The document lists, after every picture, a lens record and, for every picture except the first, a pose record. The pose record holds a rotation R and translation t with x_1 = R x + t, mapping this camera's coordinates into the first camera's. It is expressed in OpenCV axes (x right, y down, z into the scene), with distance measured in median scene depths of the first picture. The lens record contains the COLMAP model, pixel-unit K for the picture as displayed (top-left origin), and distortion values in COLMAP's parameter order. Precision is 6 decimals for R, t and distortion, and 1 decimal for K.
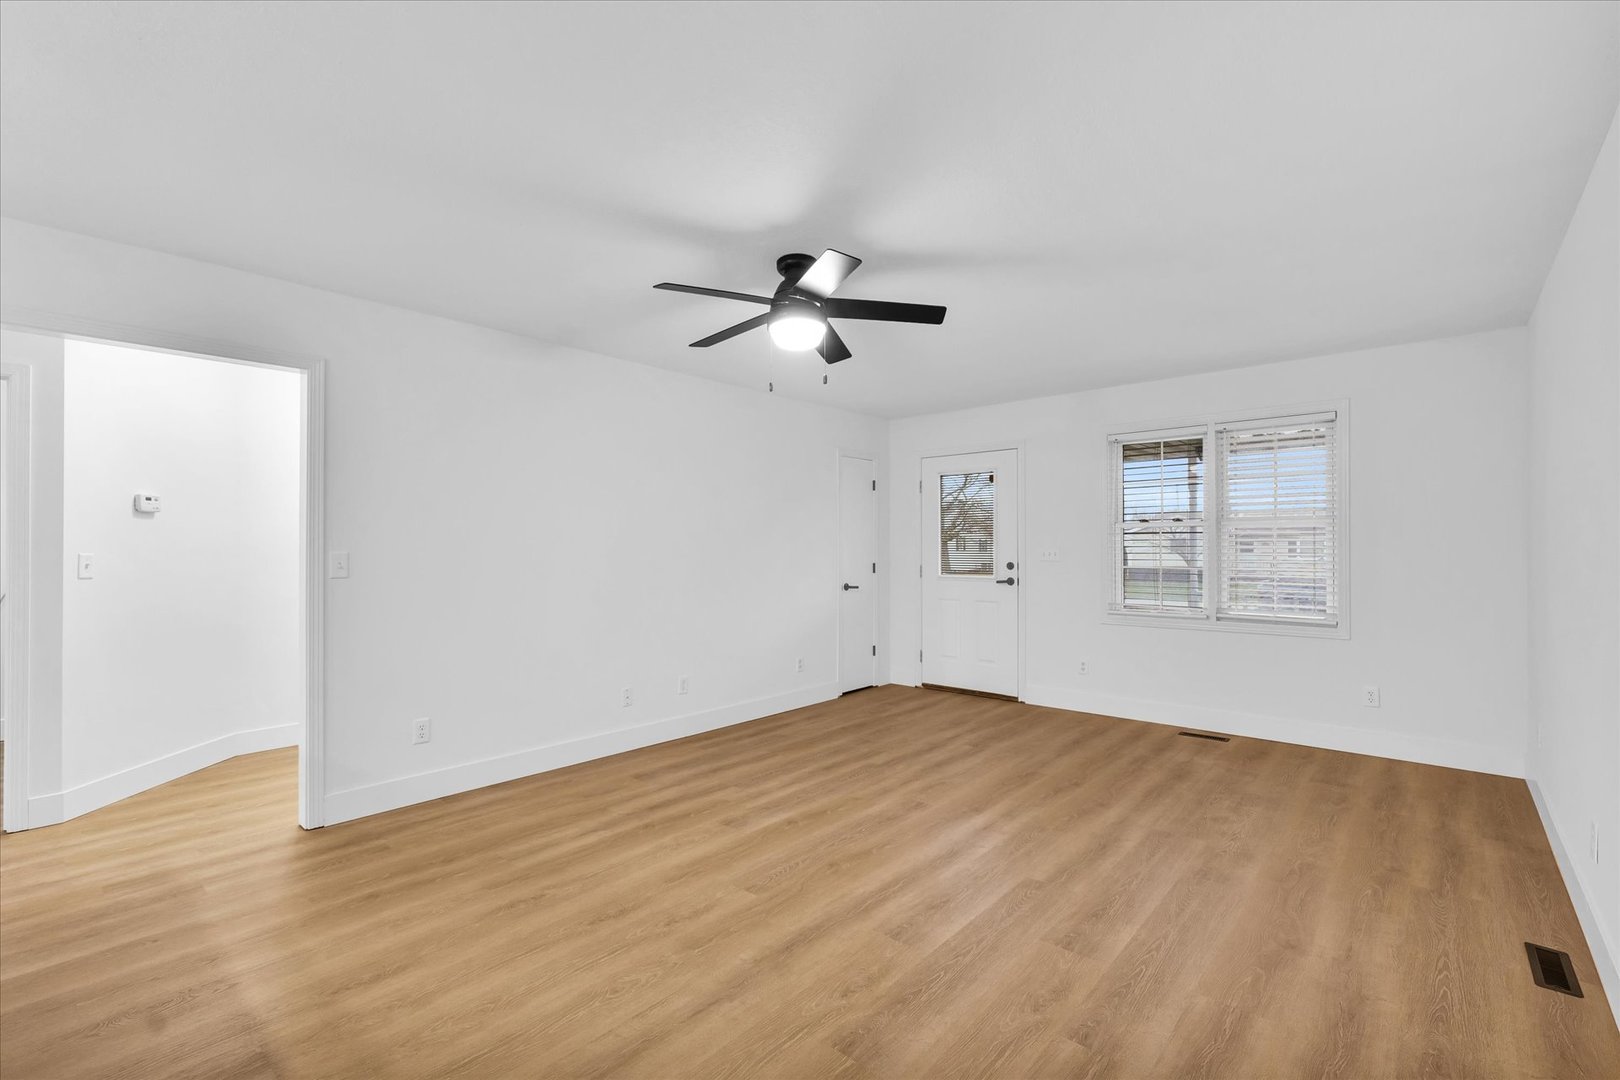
lens RADIAL K [[711.8, 0, 801.3], [0, 711.8, 550.5], [0, 0, 1]] dist [0.004516, 0.000125]
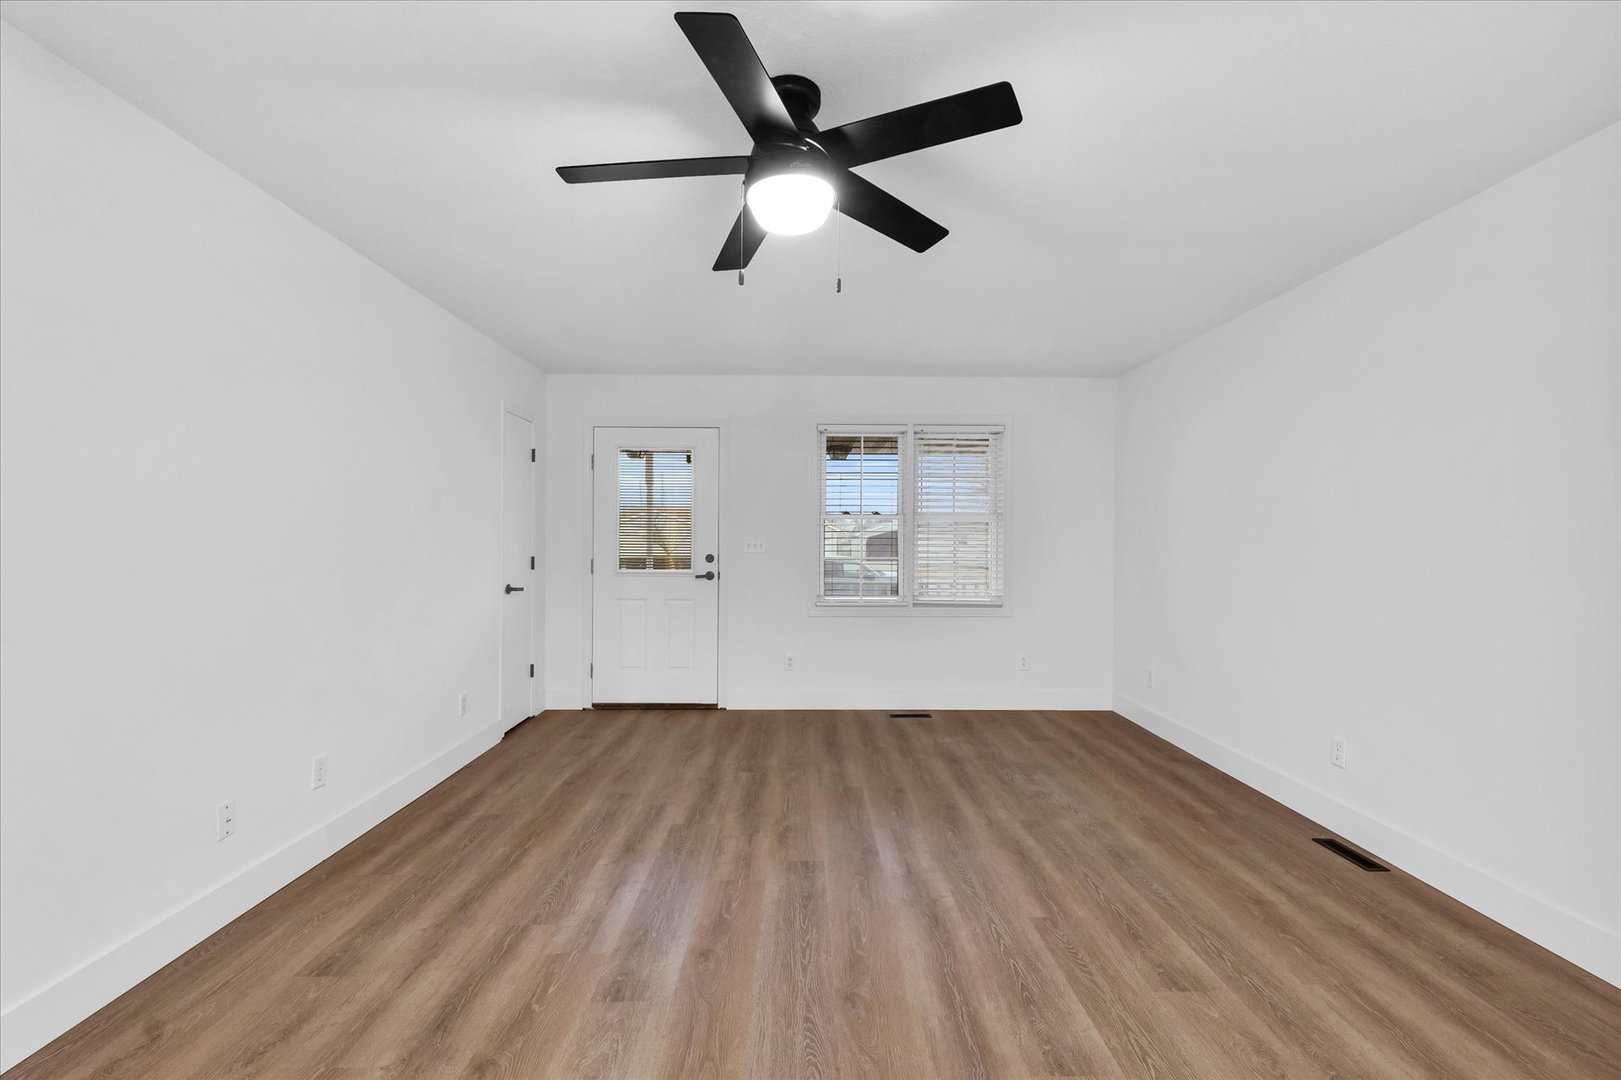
lens RADIAL K [[712.3, 0, 800.4], [0, 712.3, 547.6], [0, 0, 1]] dist [0.004516, 0.000125]
pose [[0.735202, -0.000236, 0.677848, -0.320459], [-0.004692, 0.999974, 0.005437, 0.003668], [-0.677832, -0.007178, 0.735182, 0.373915]]
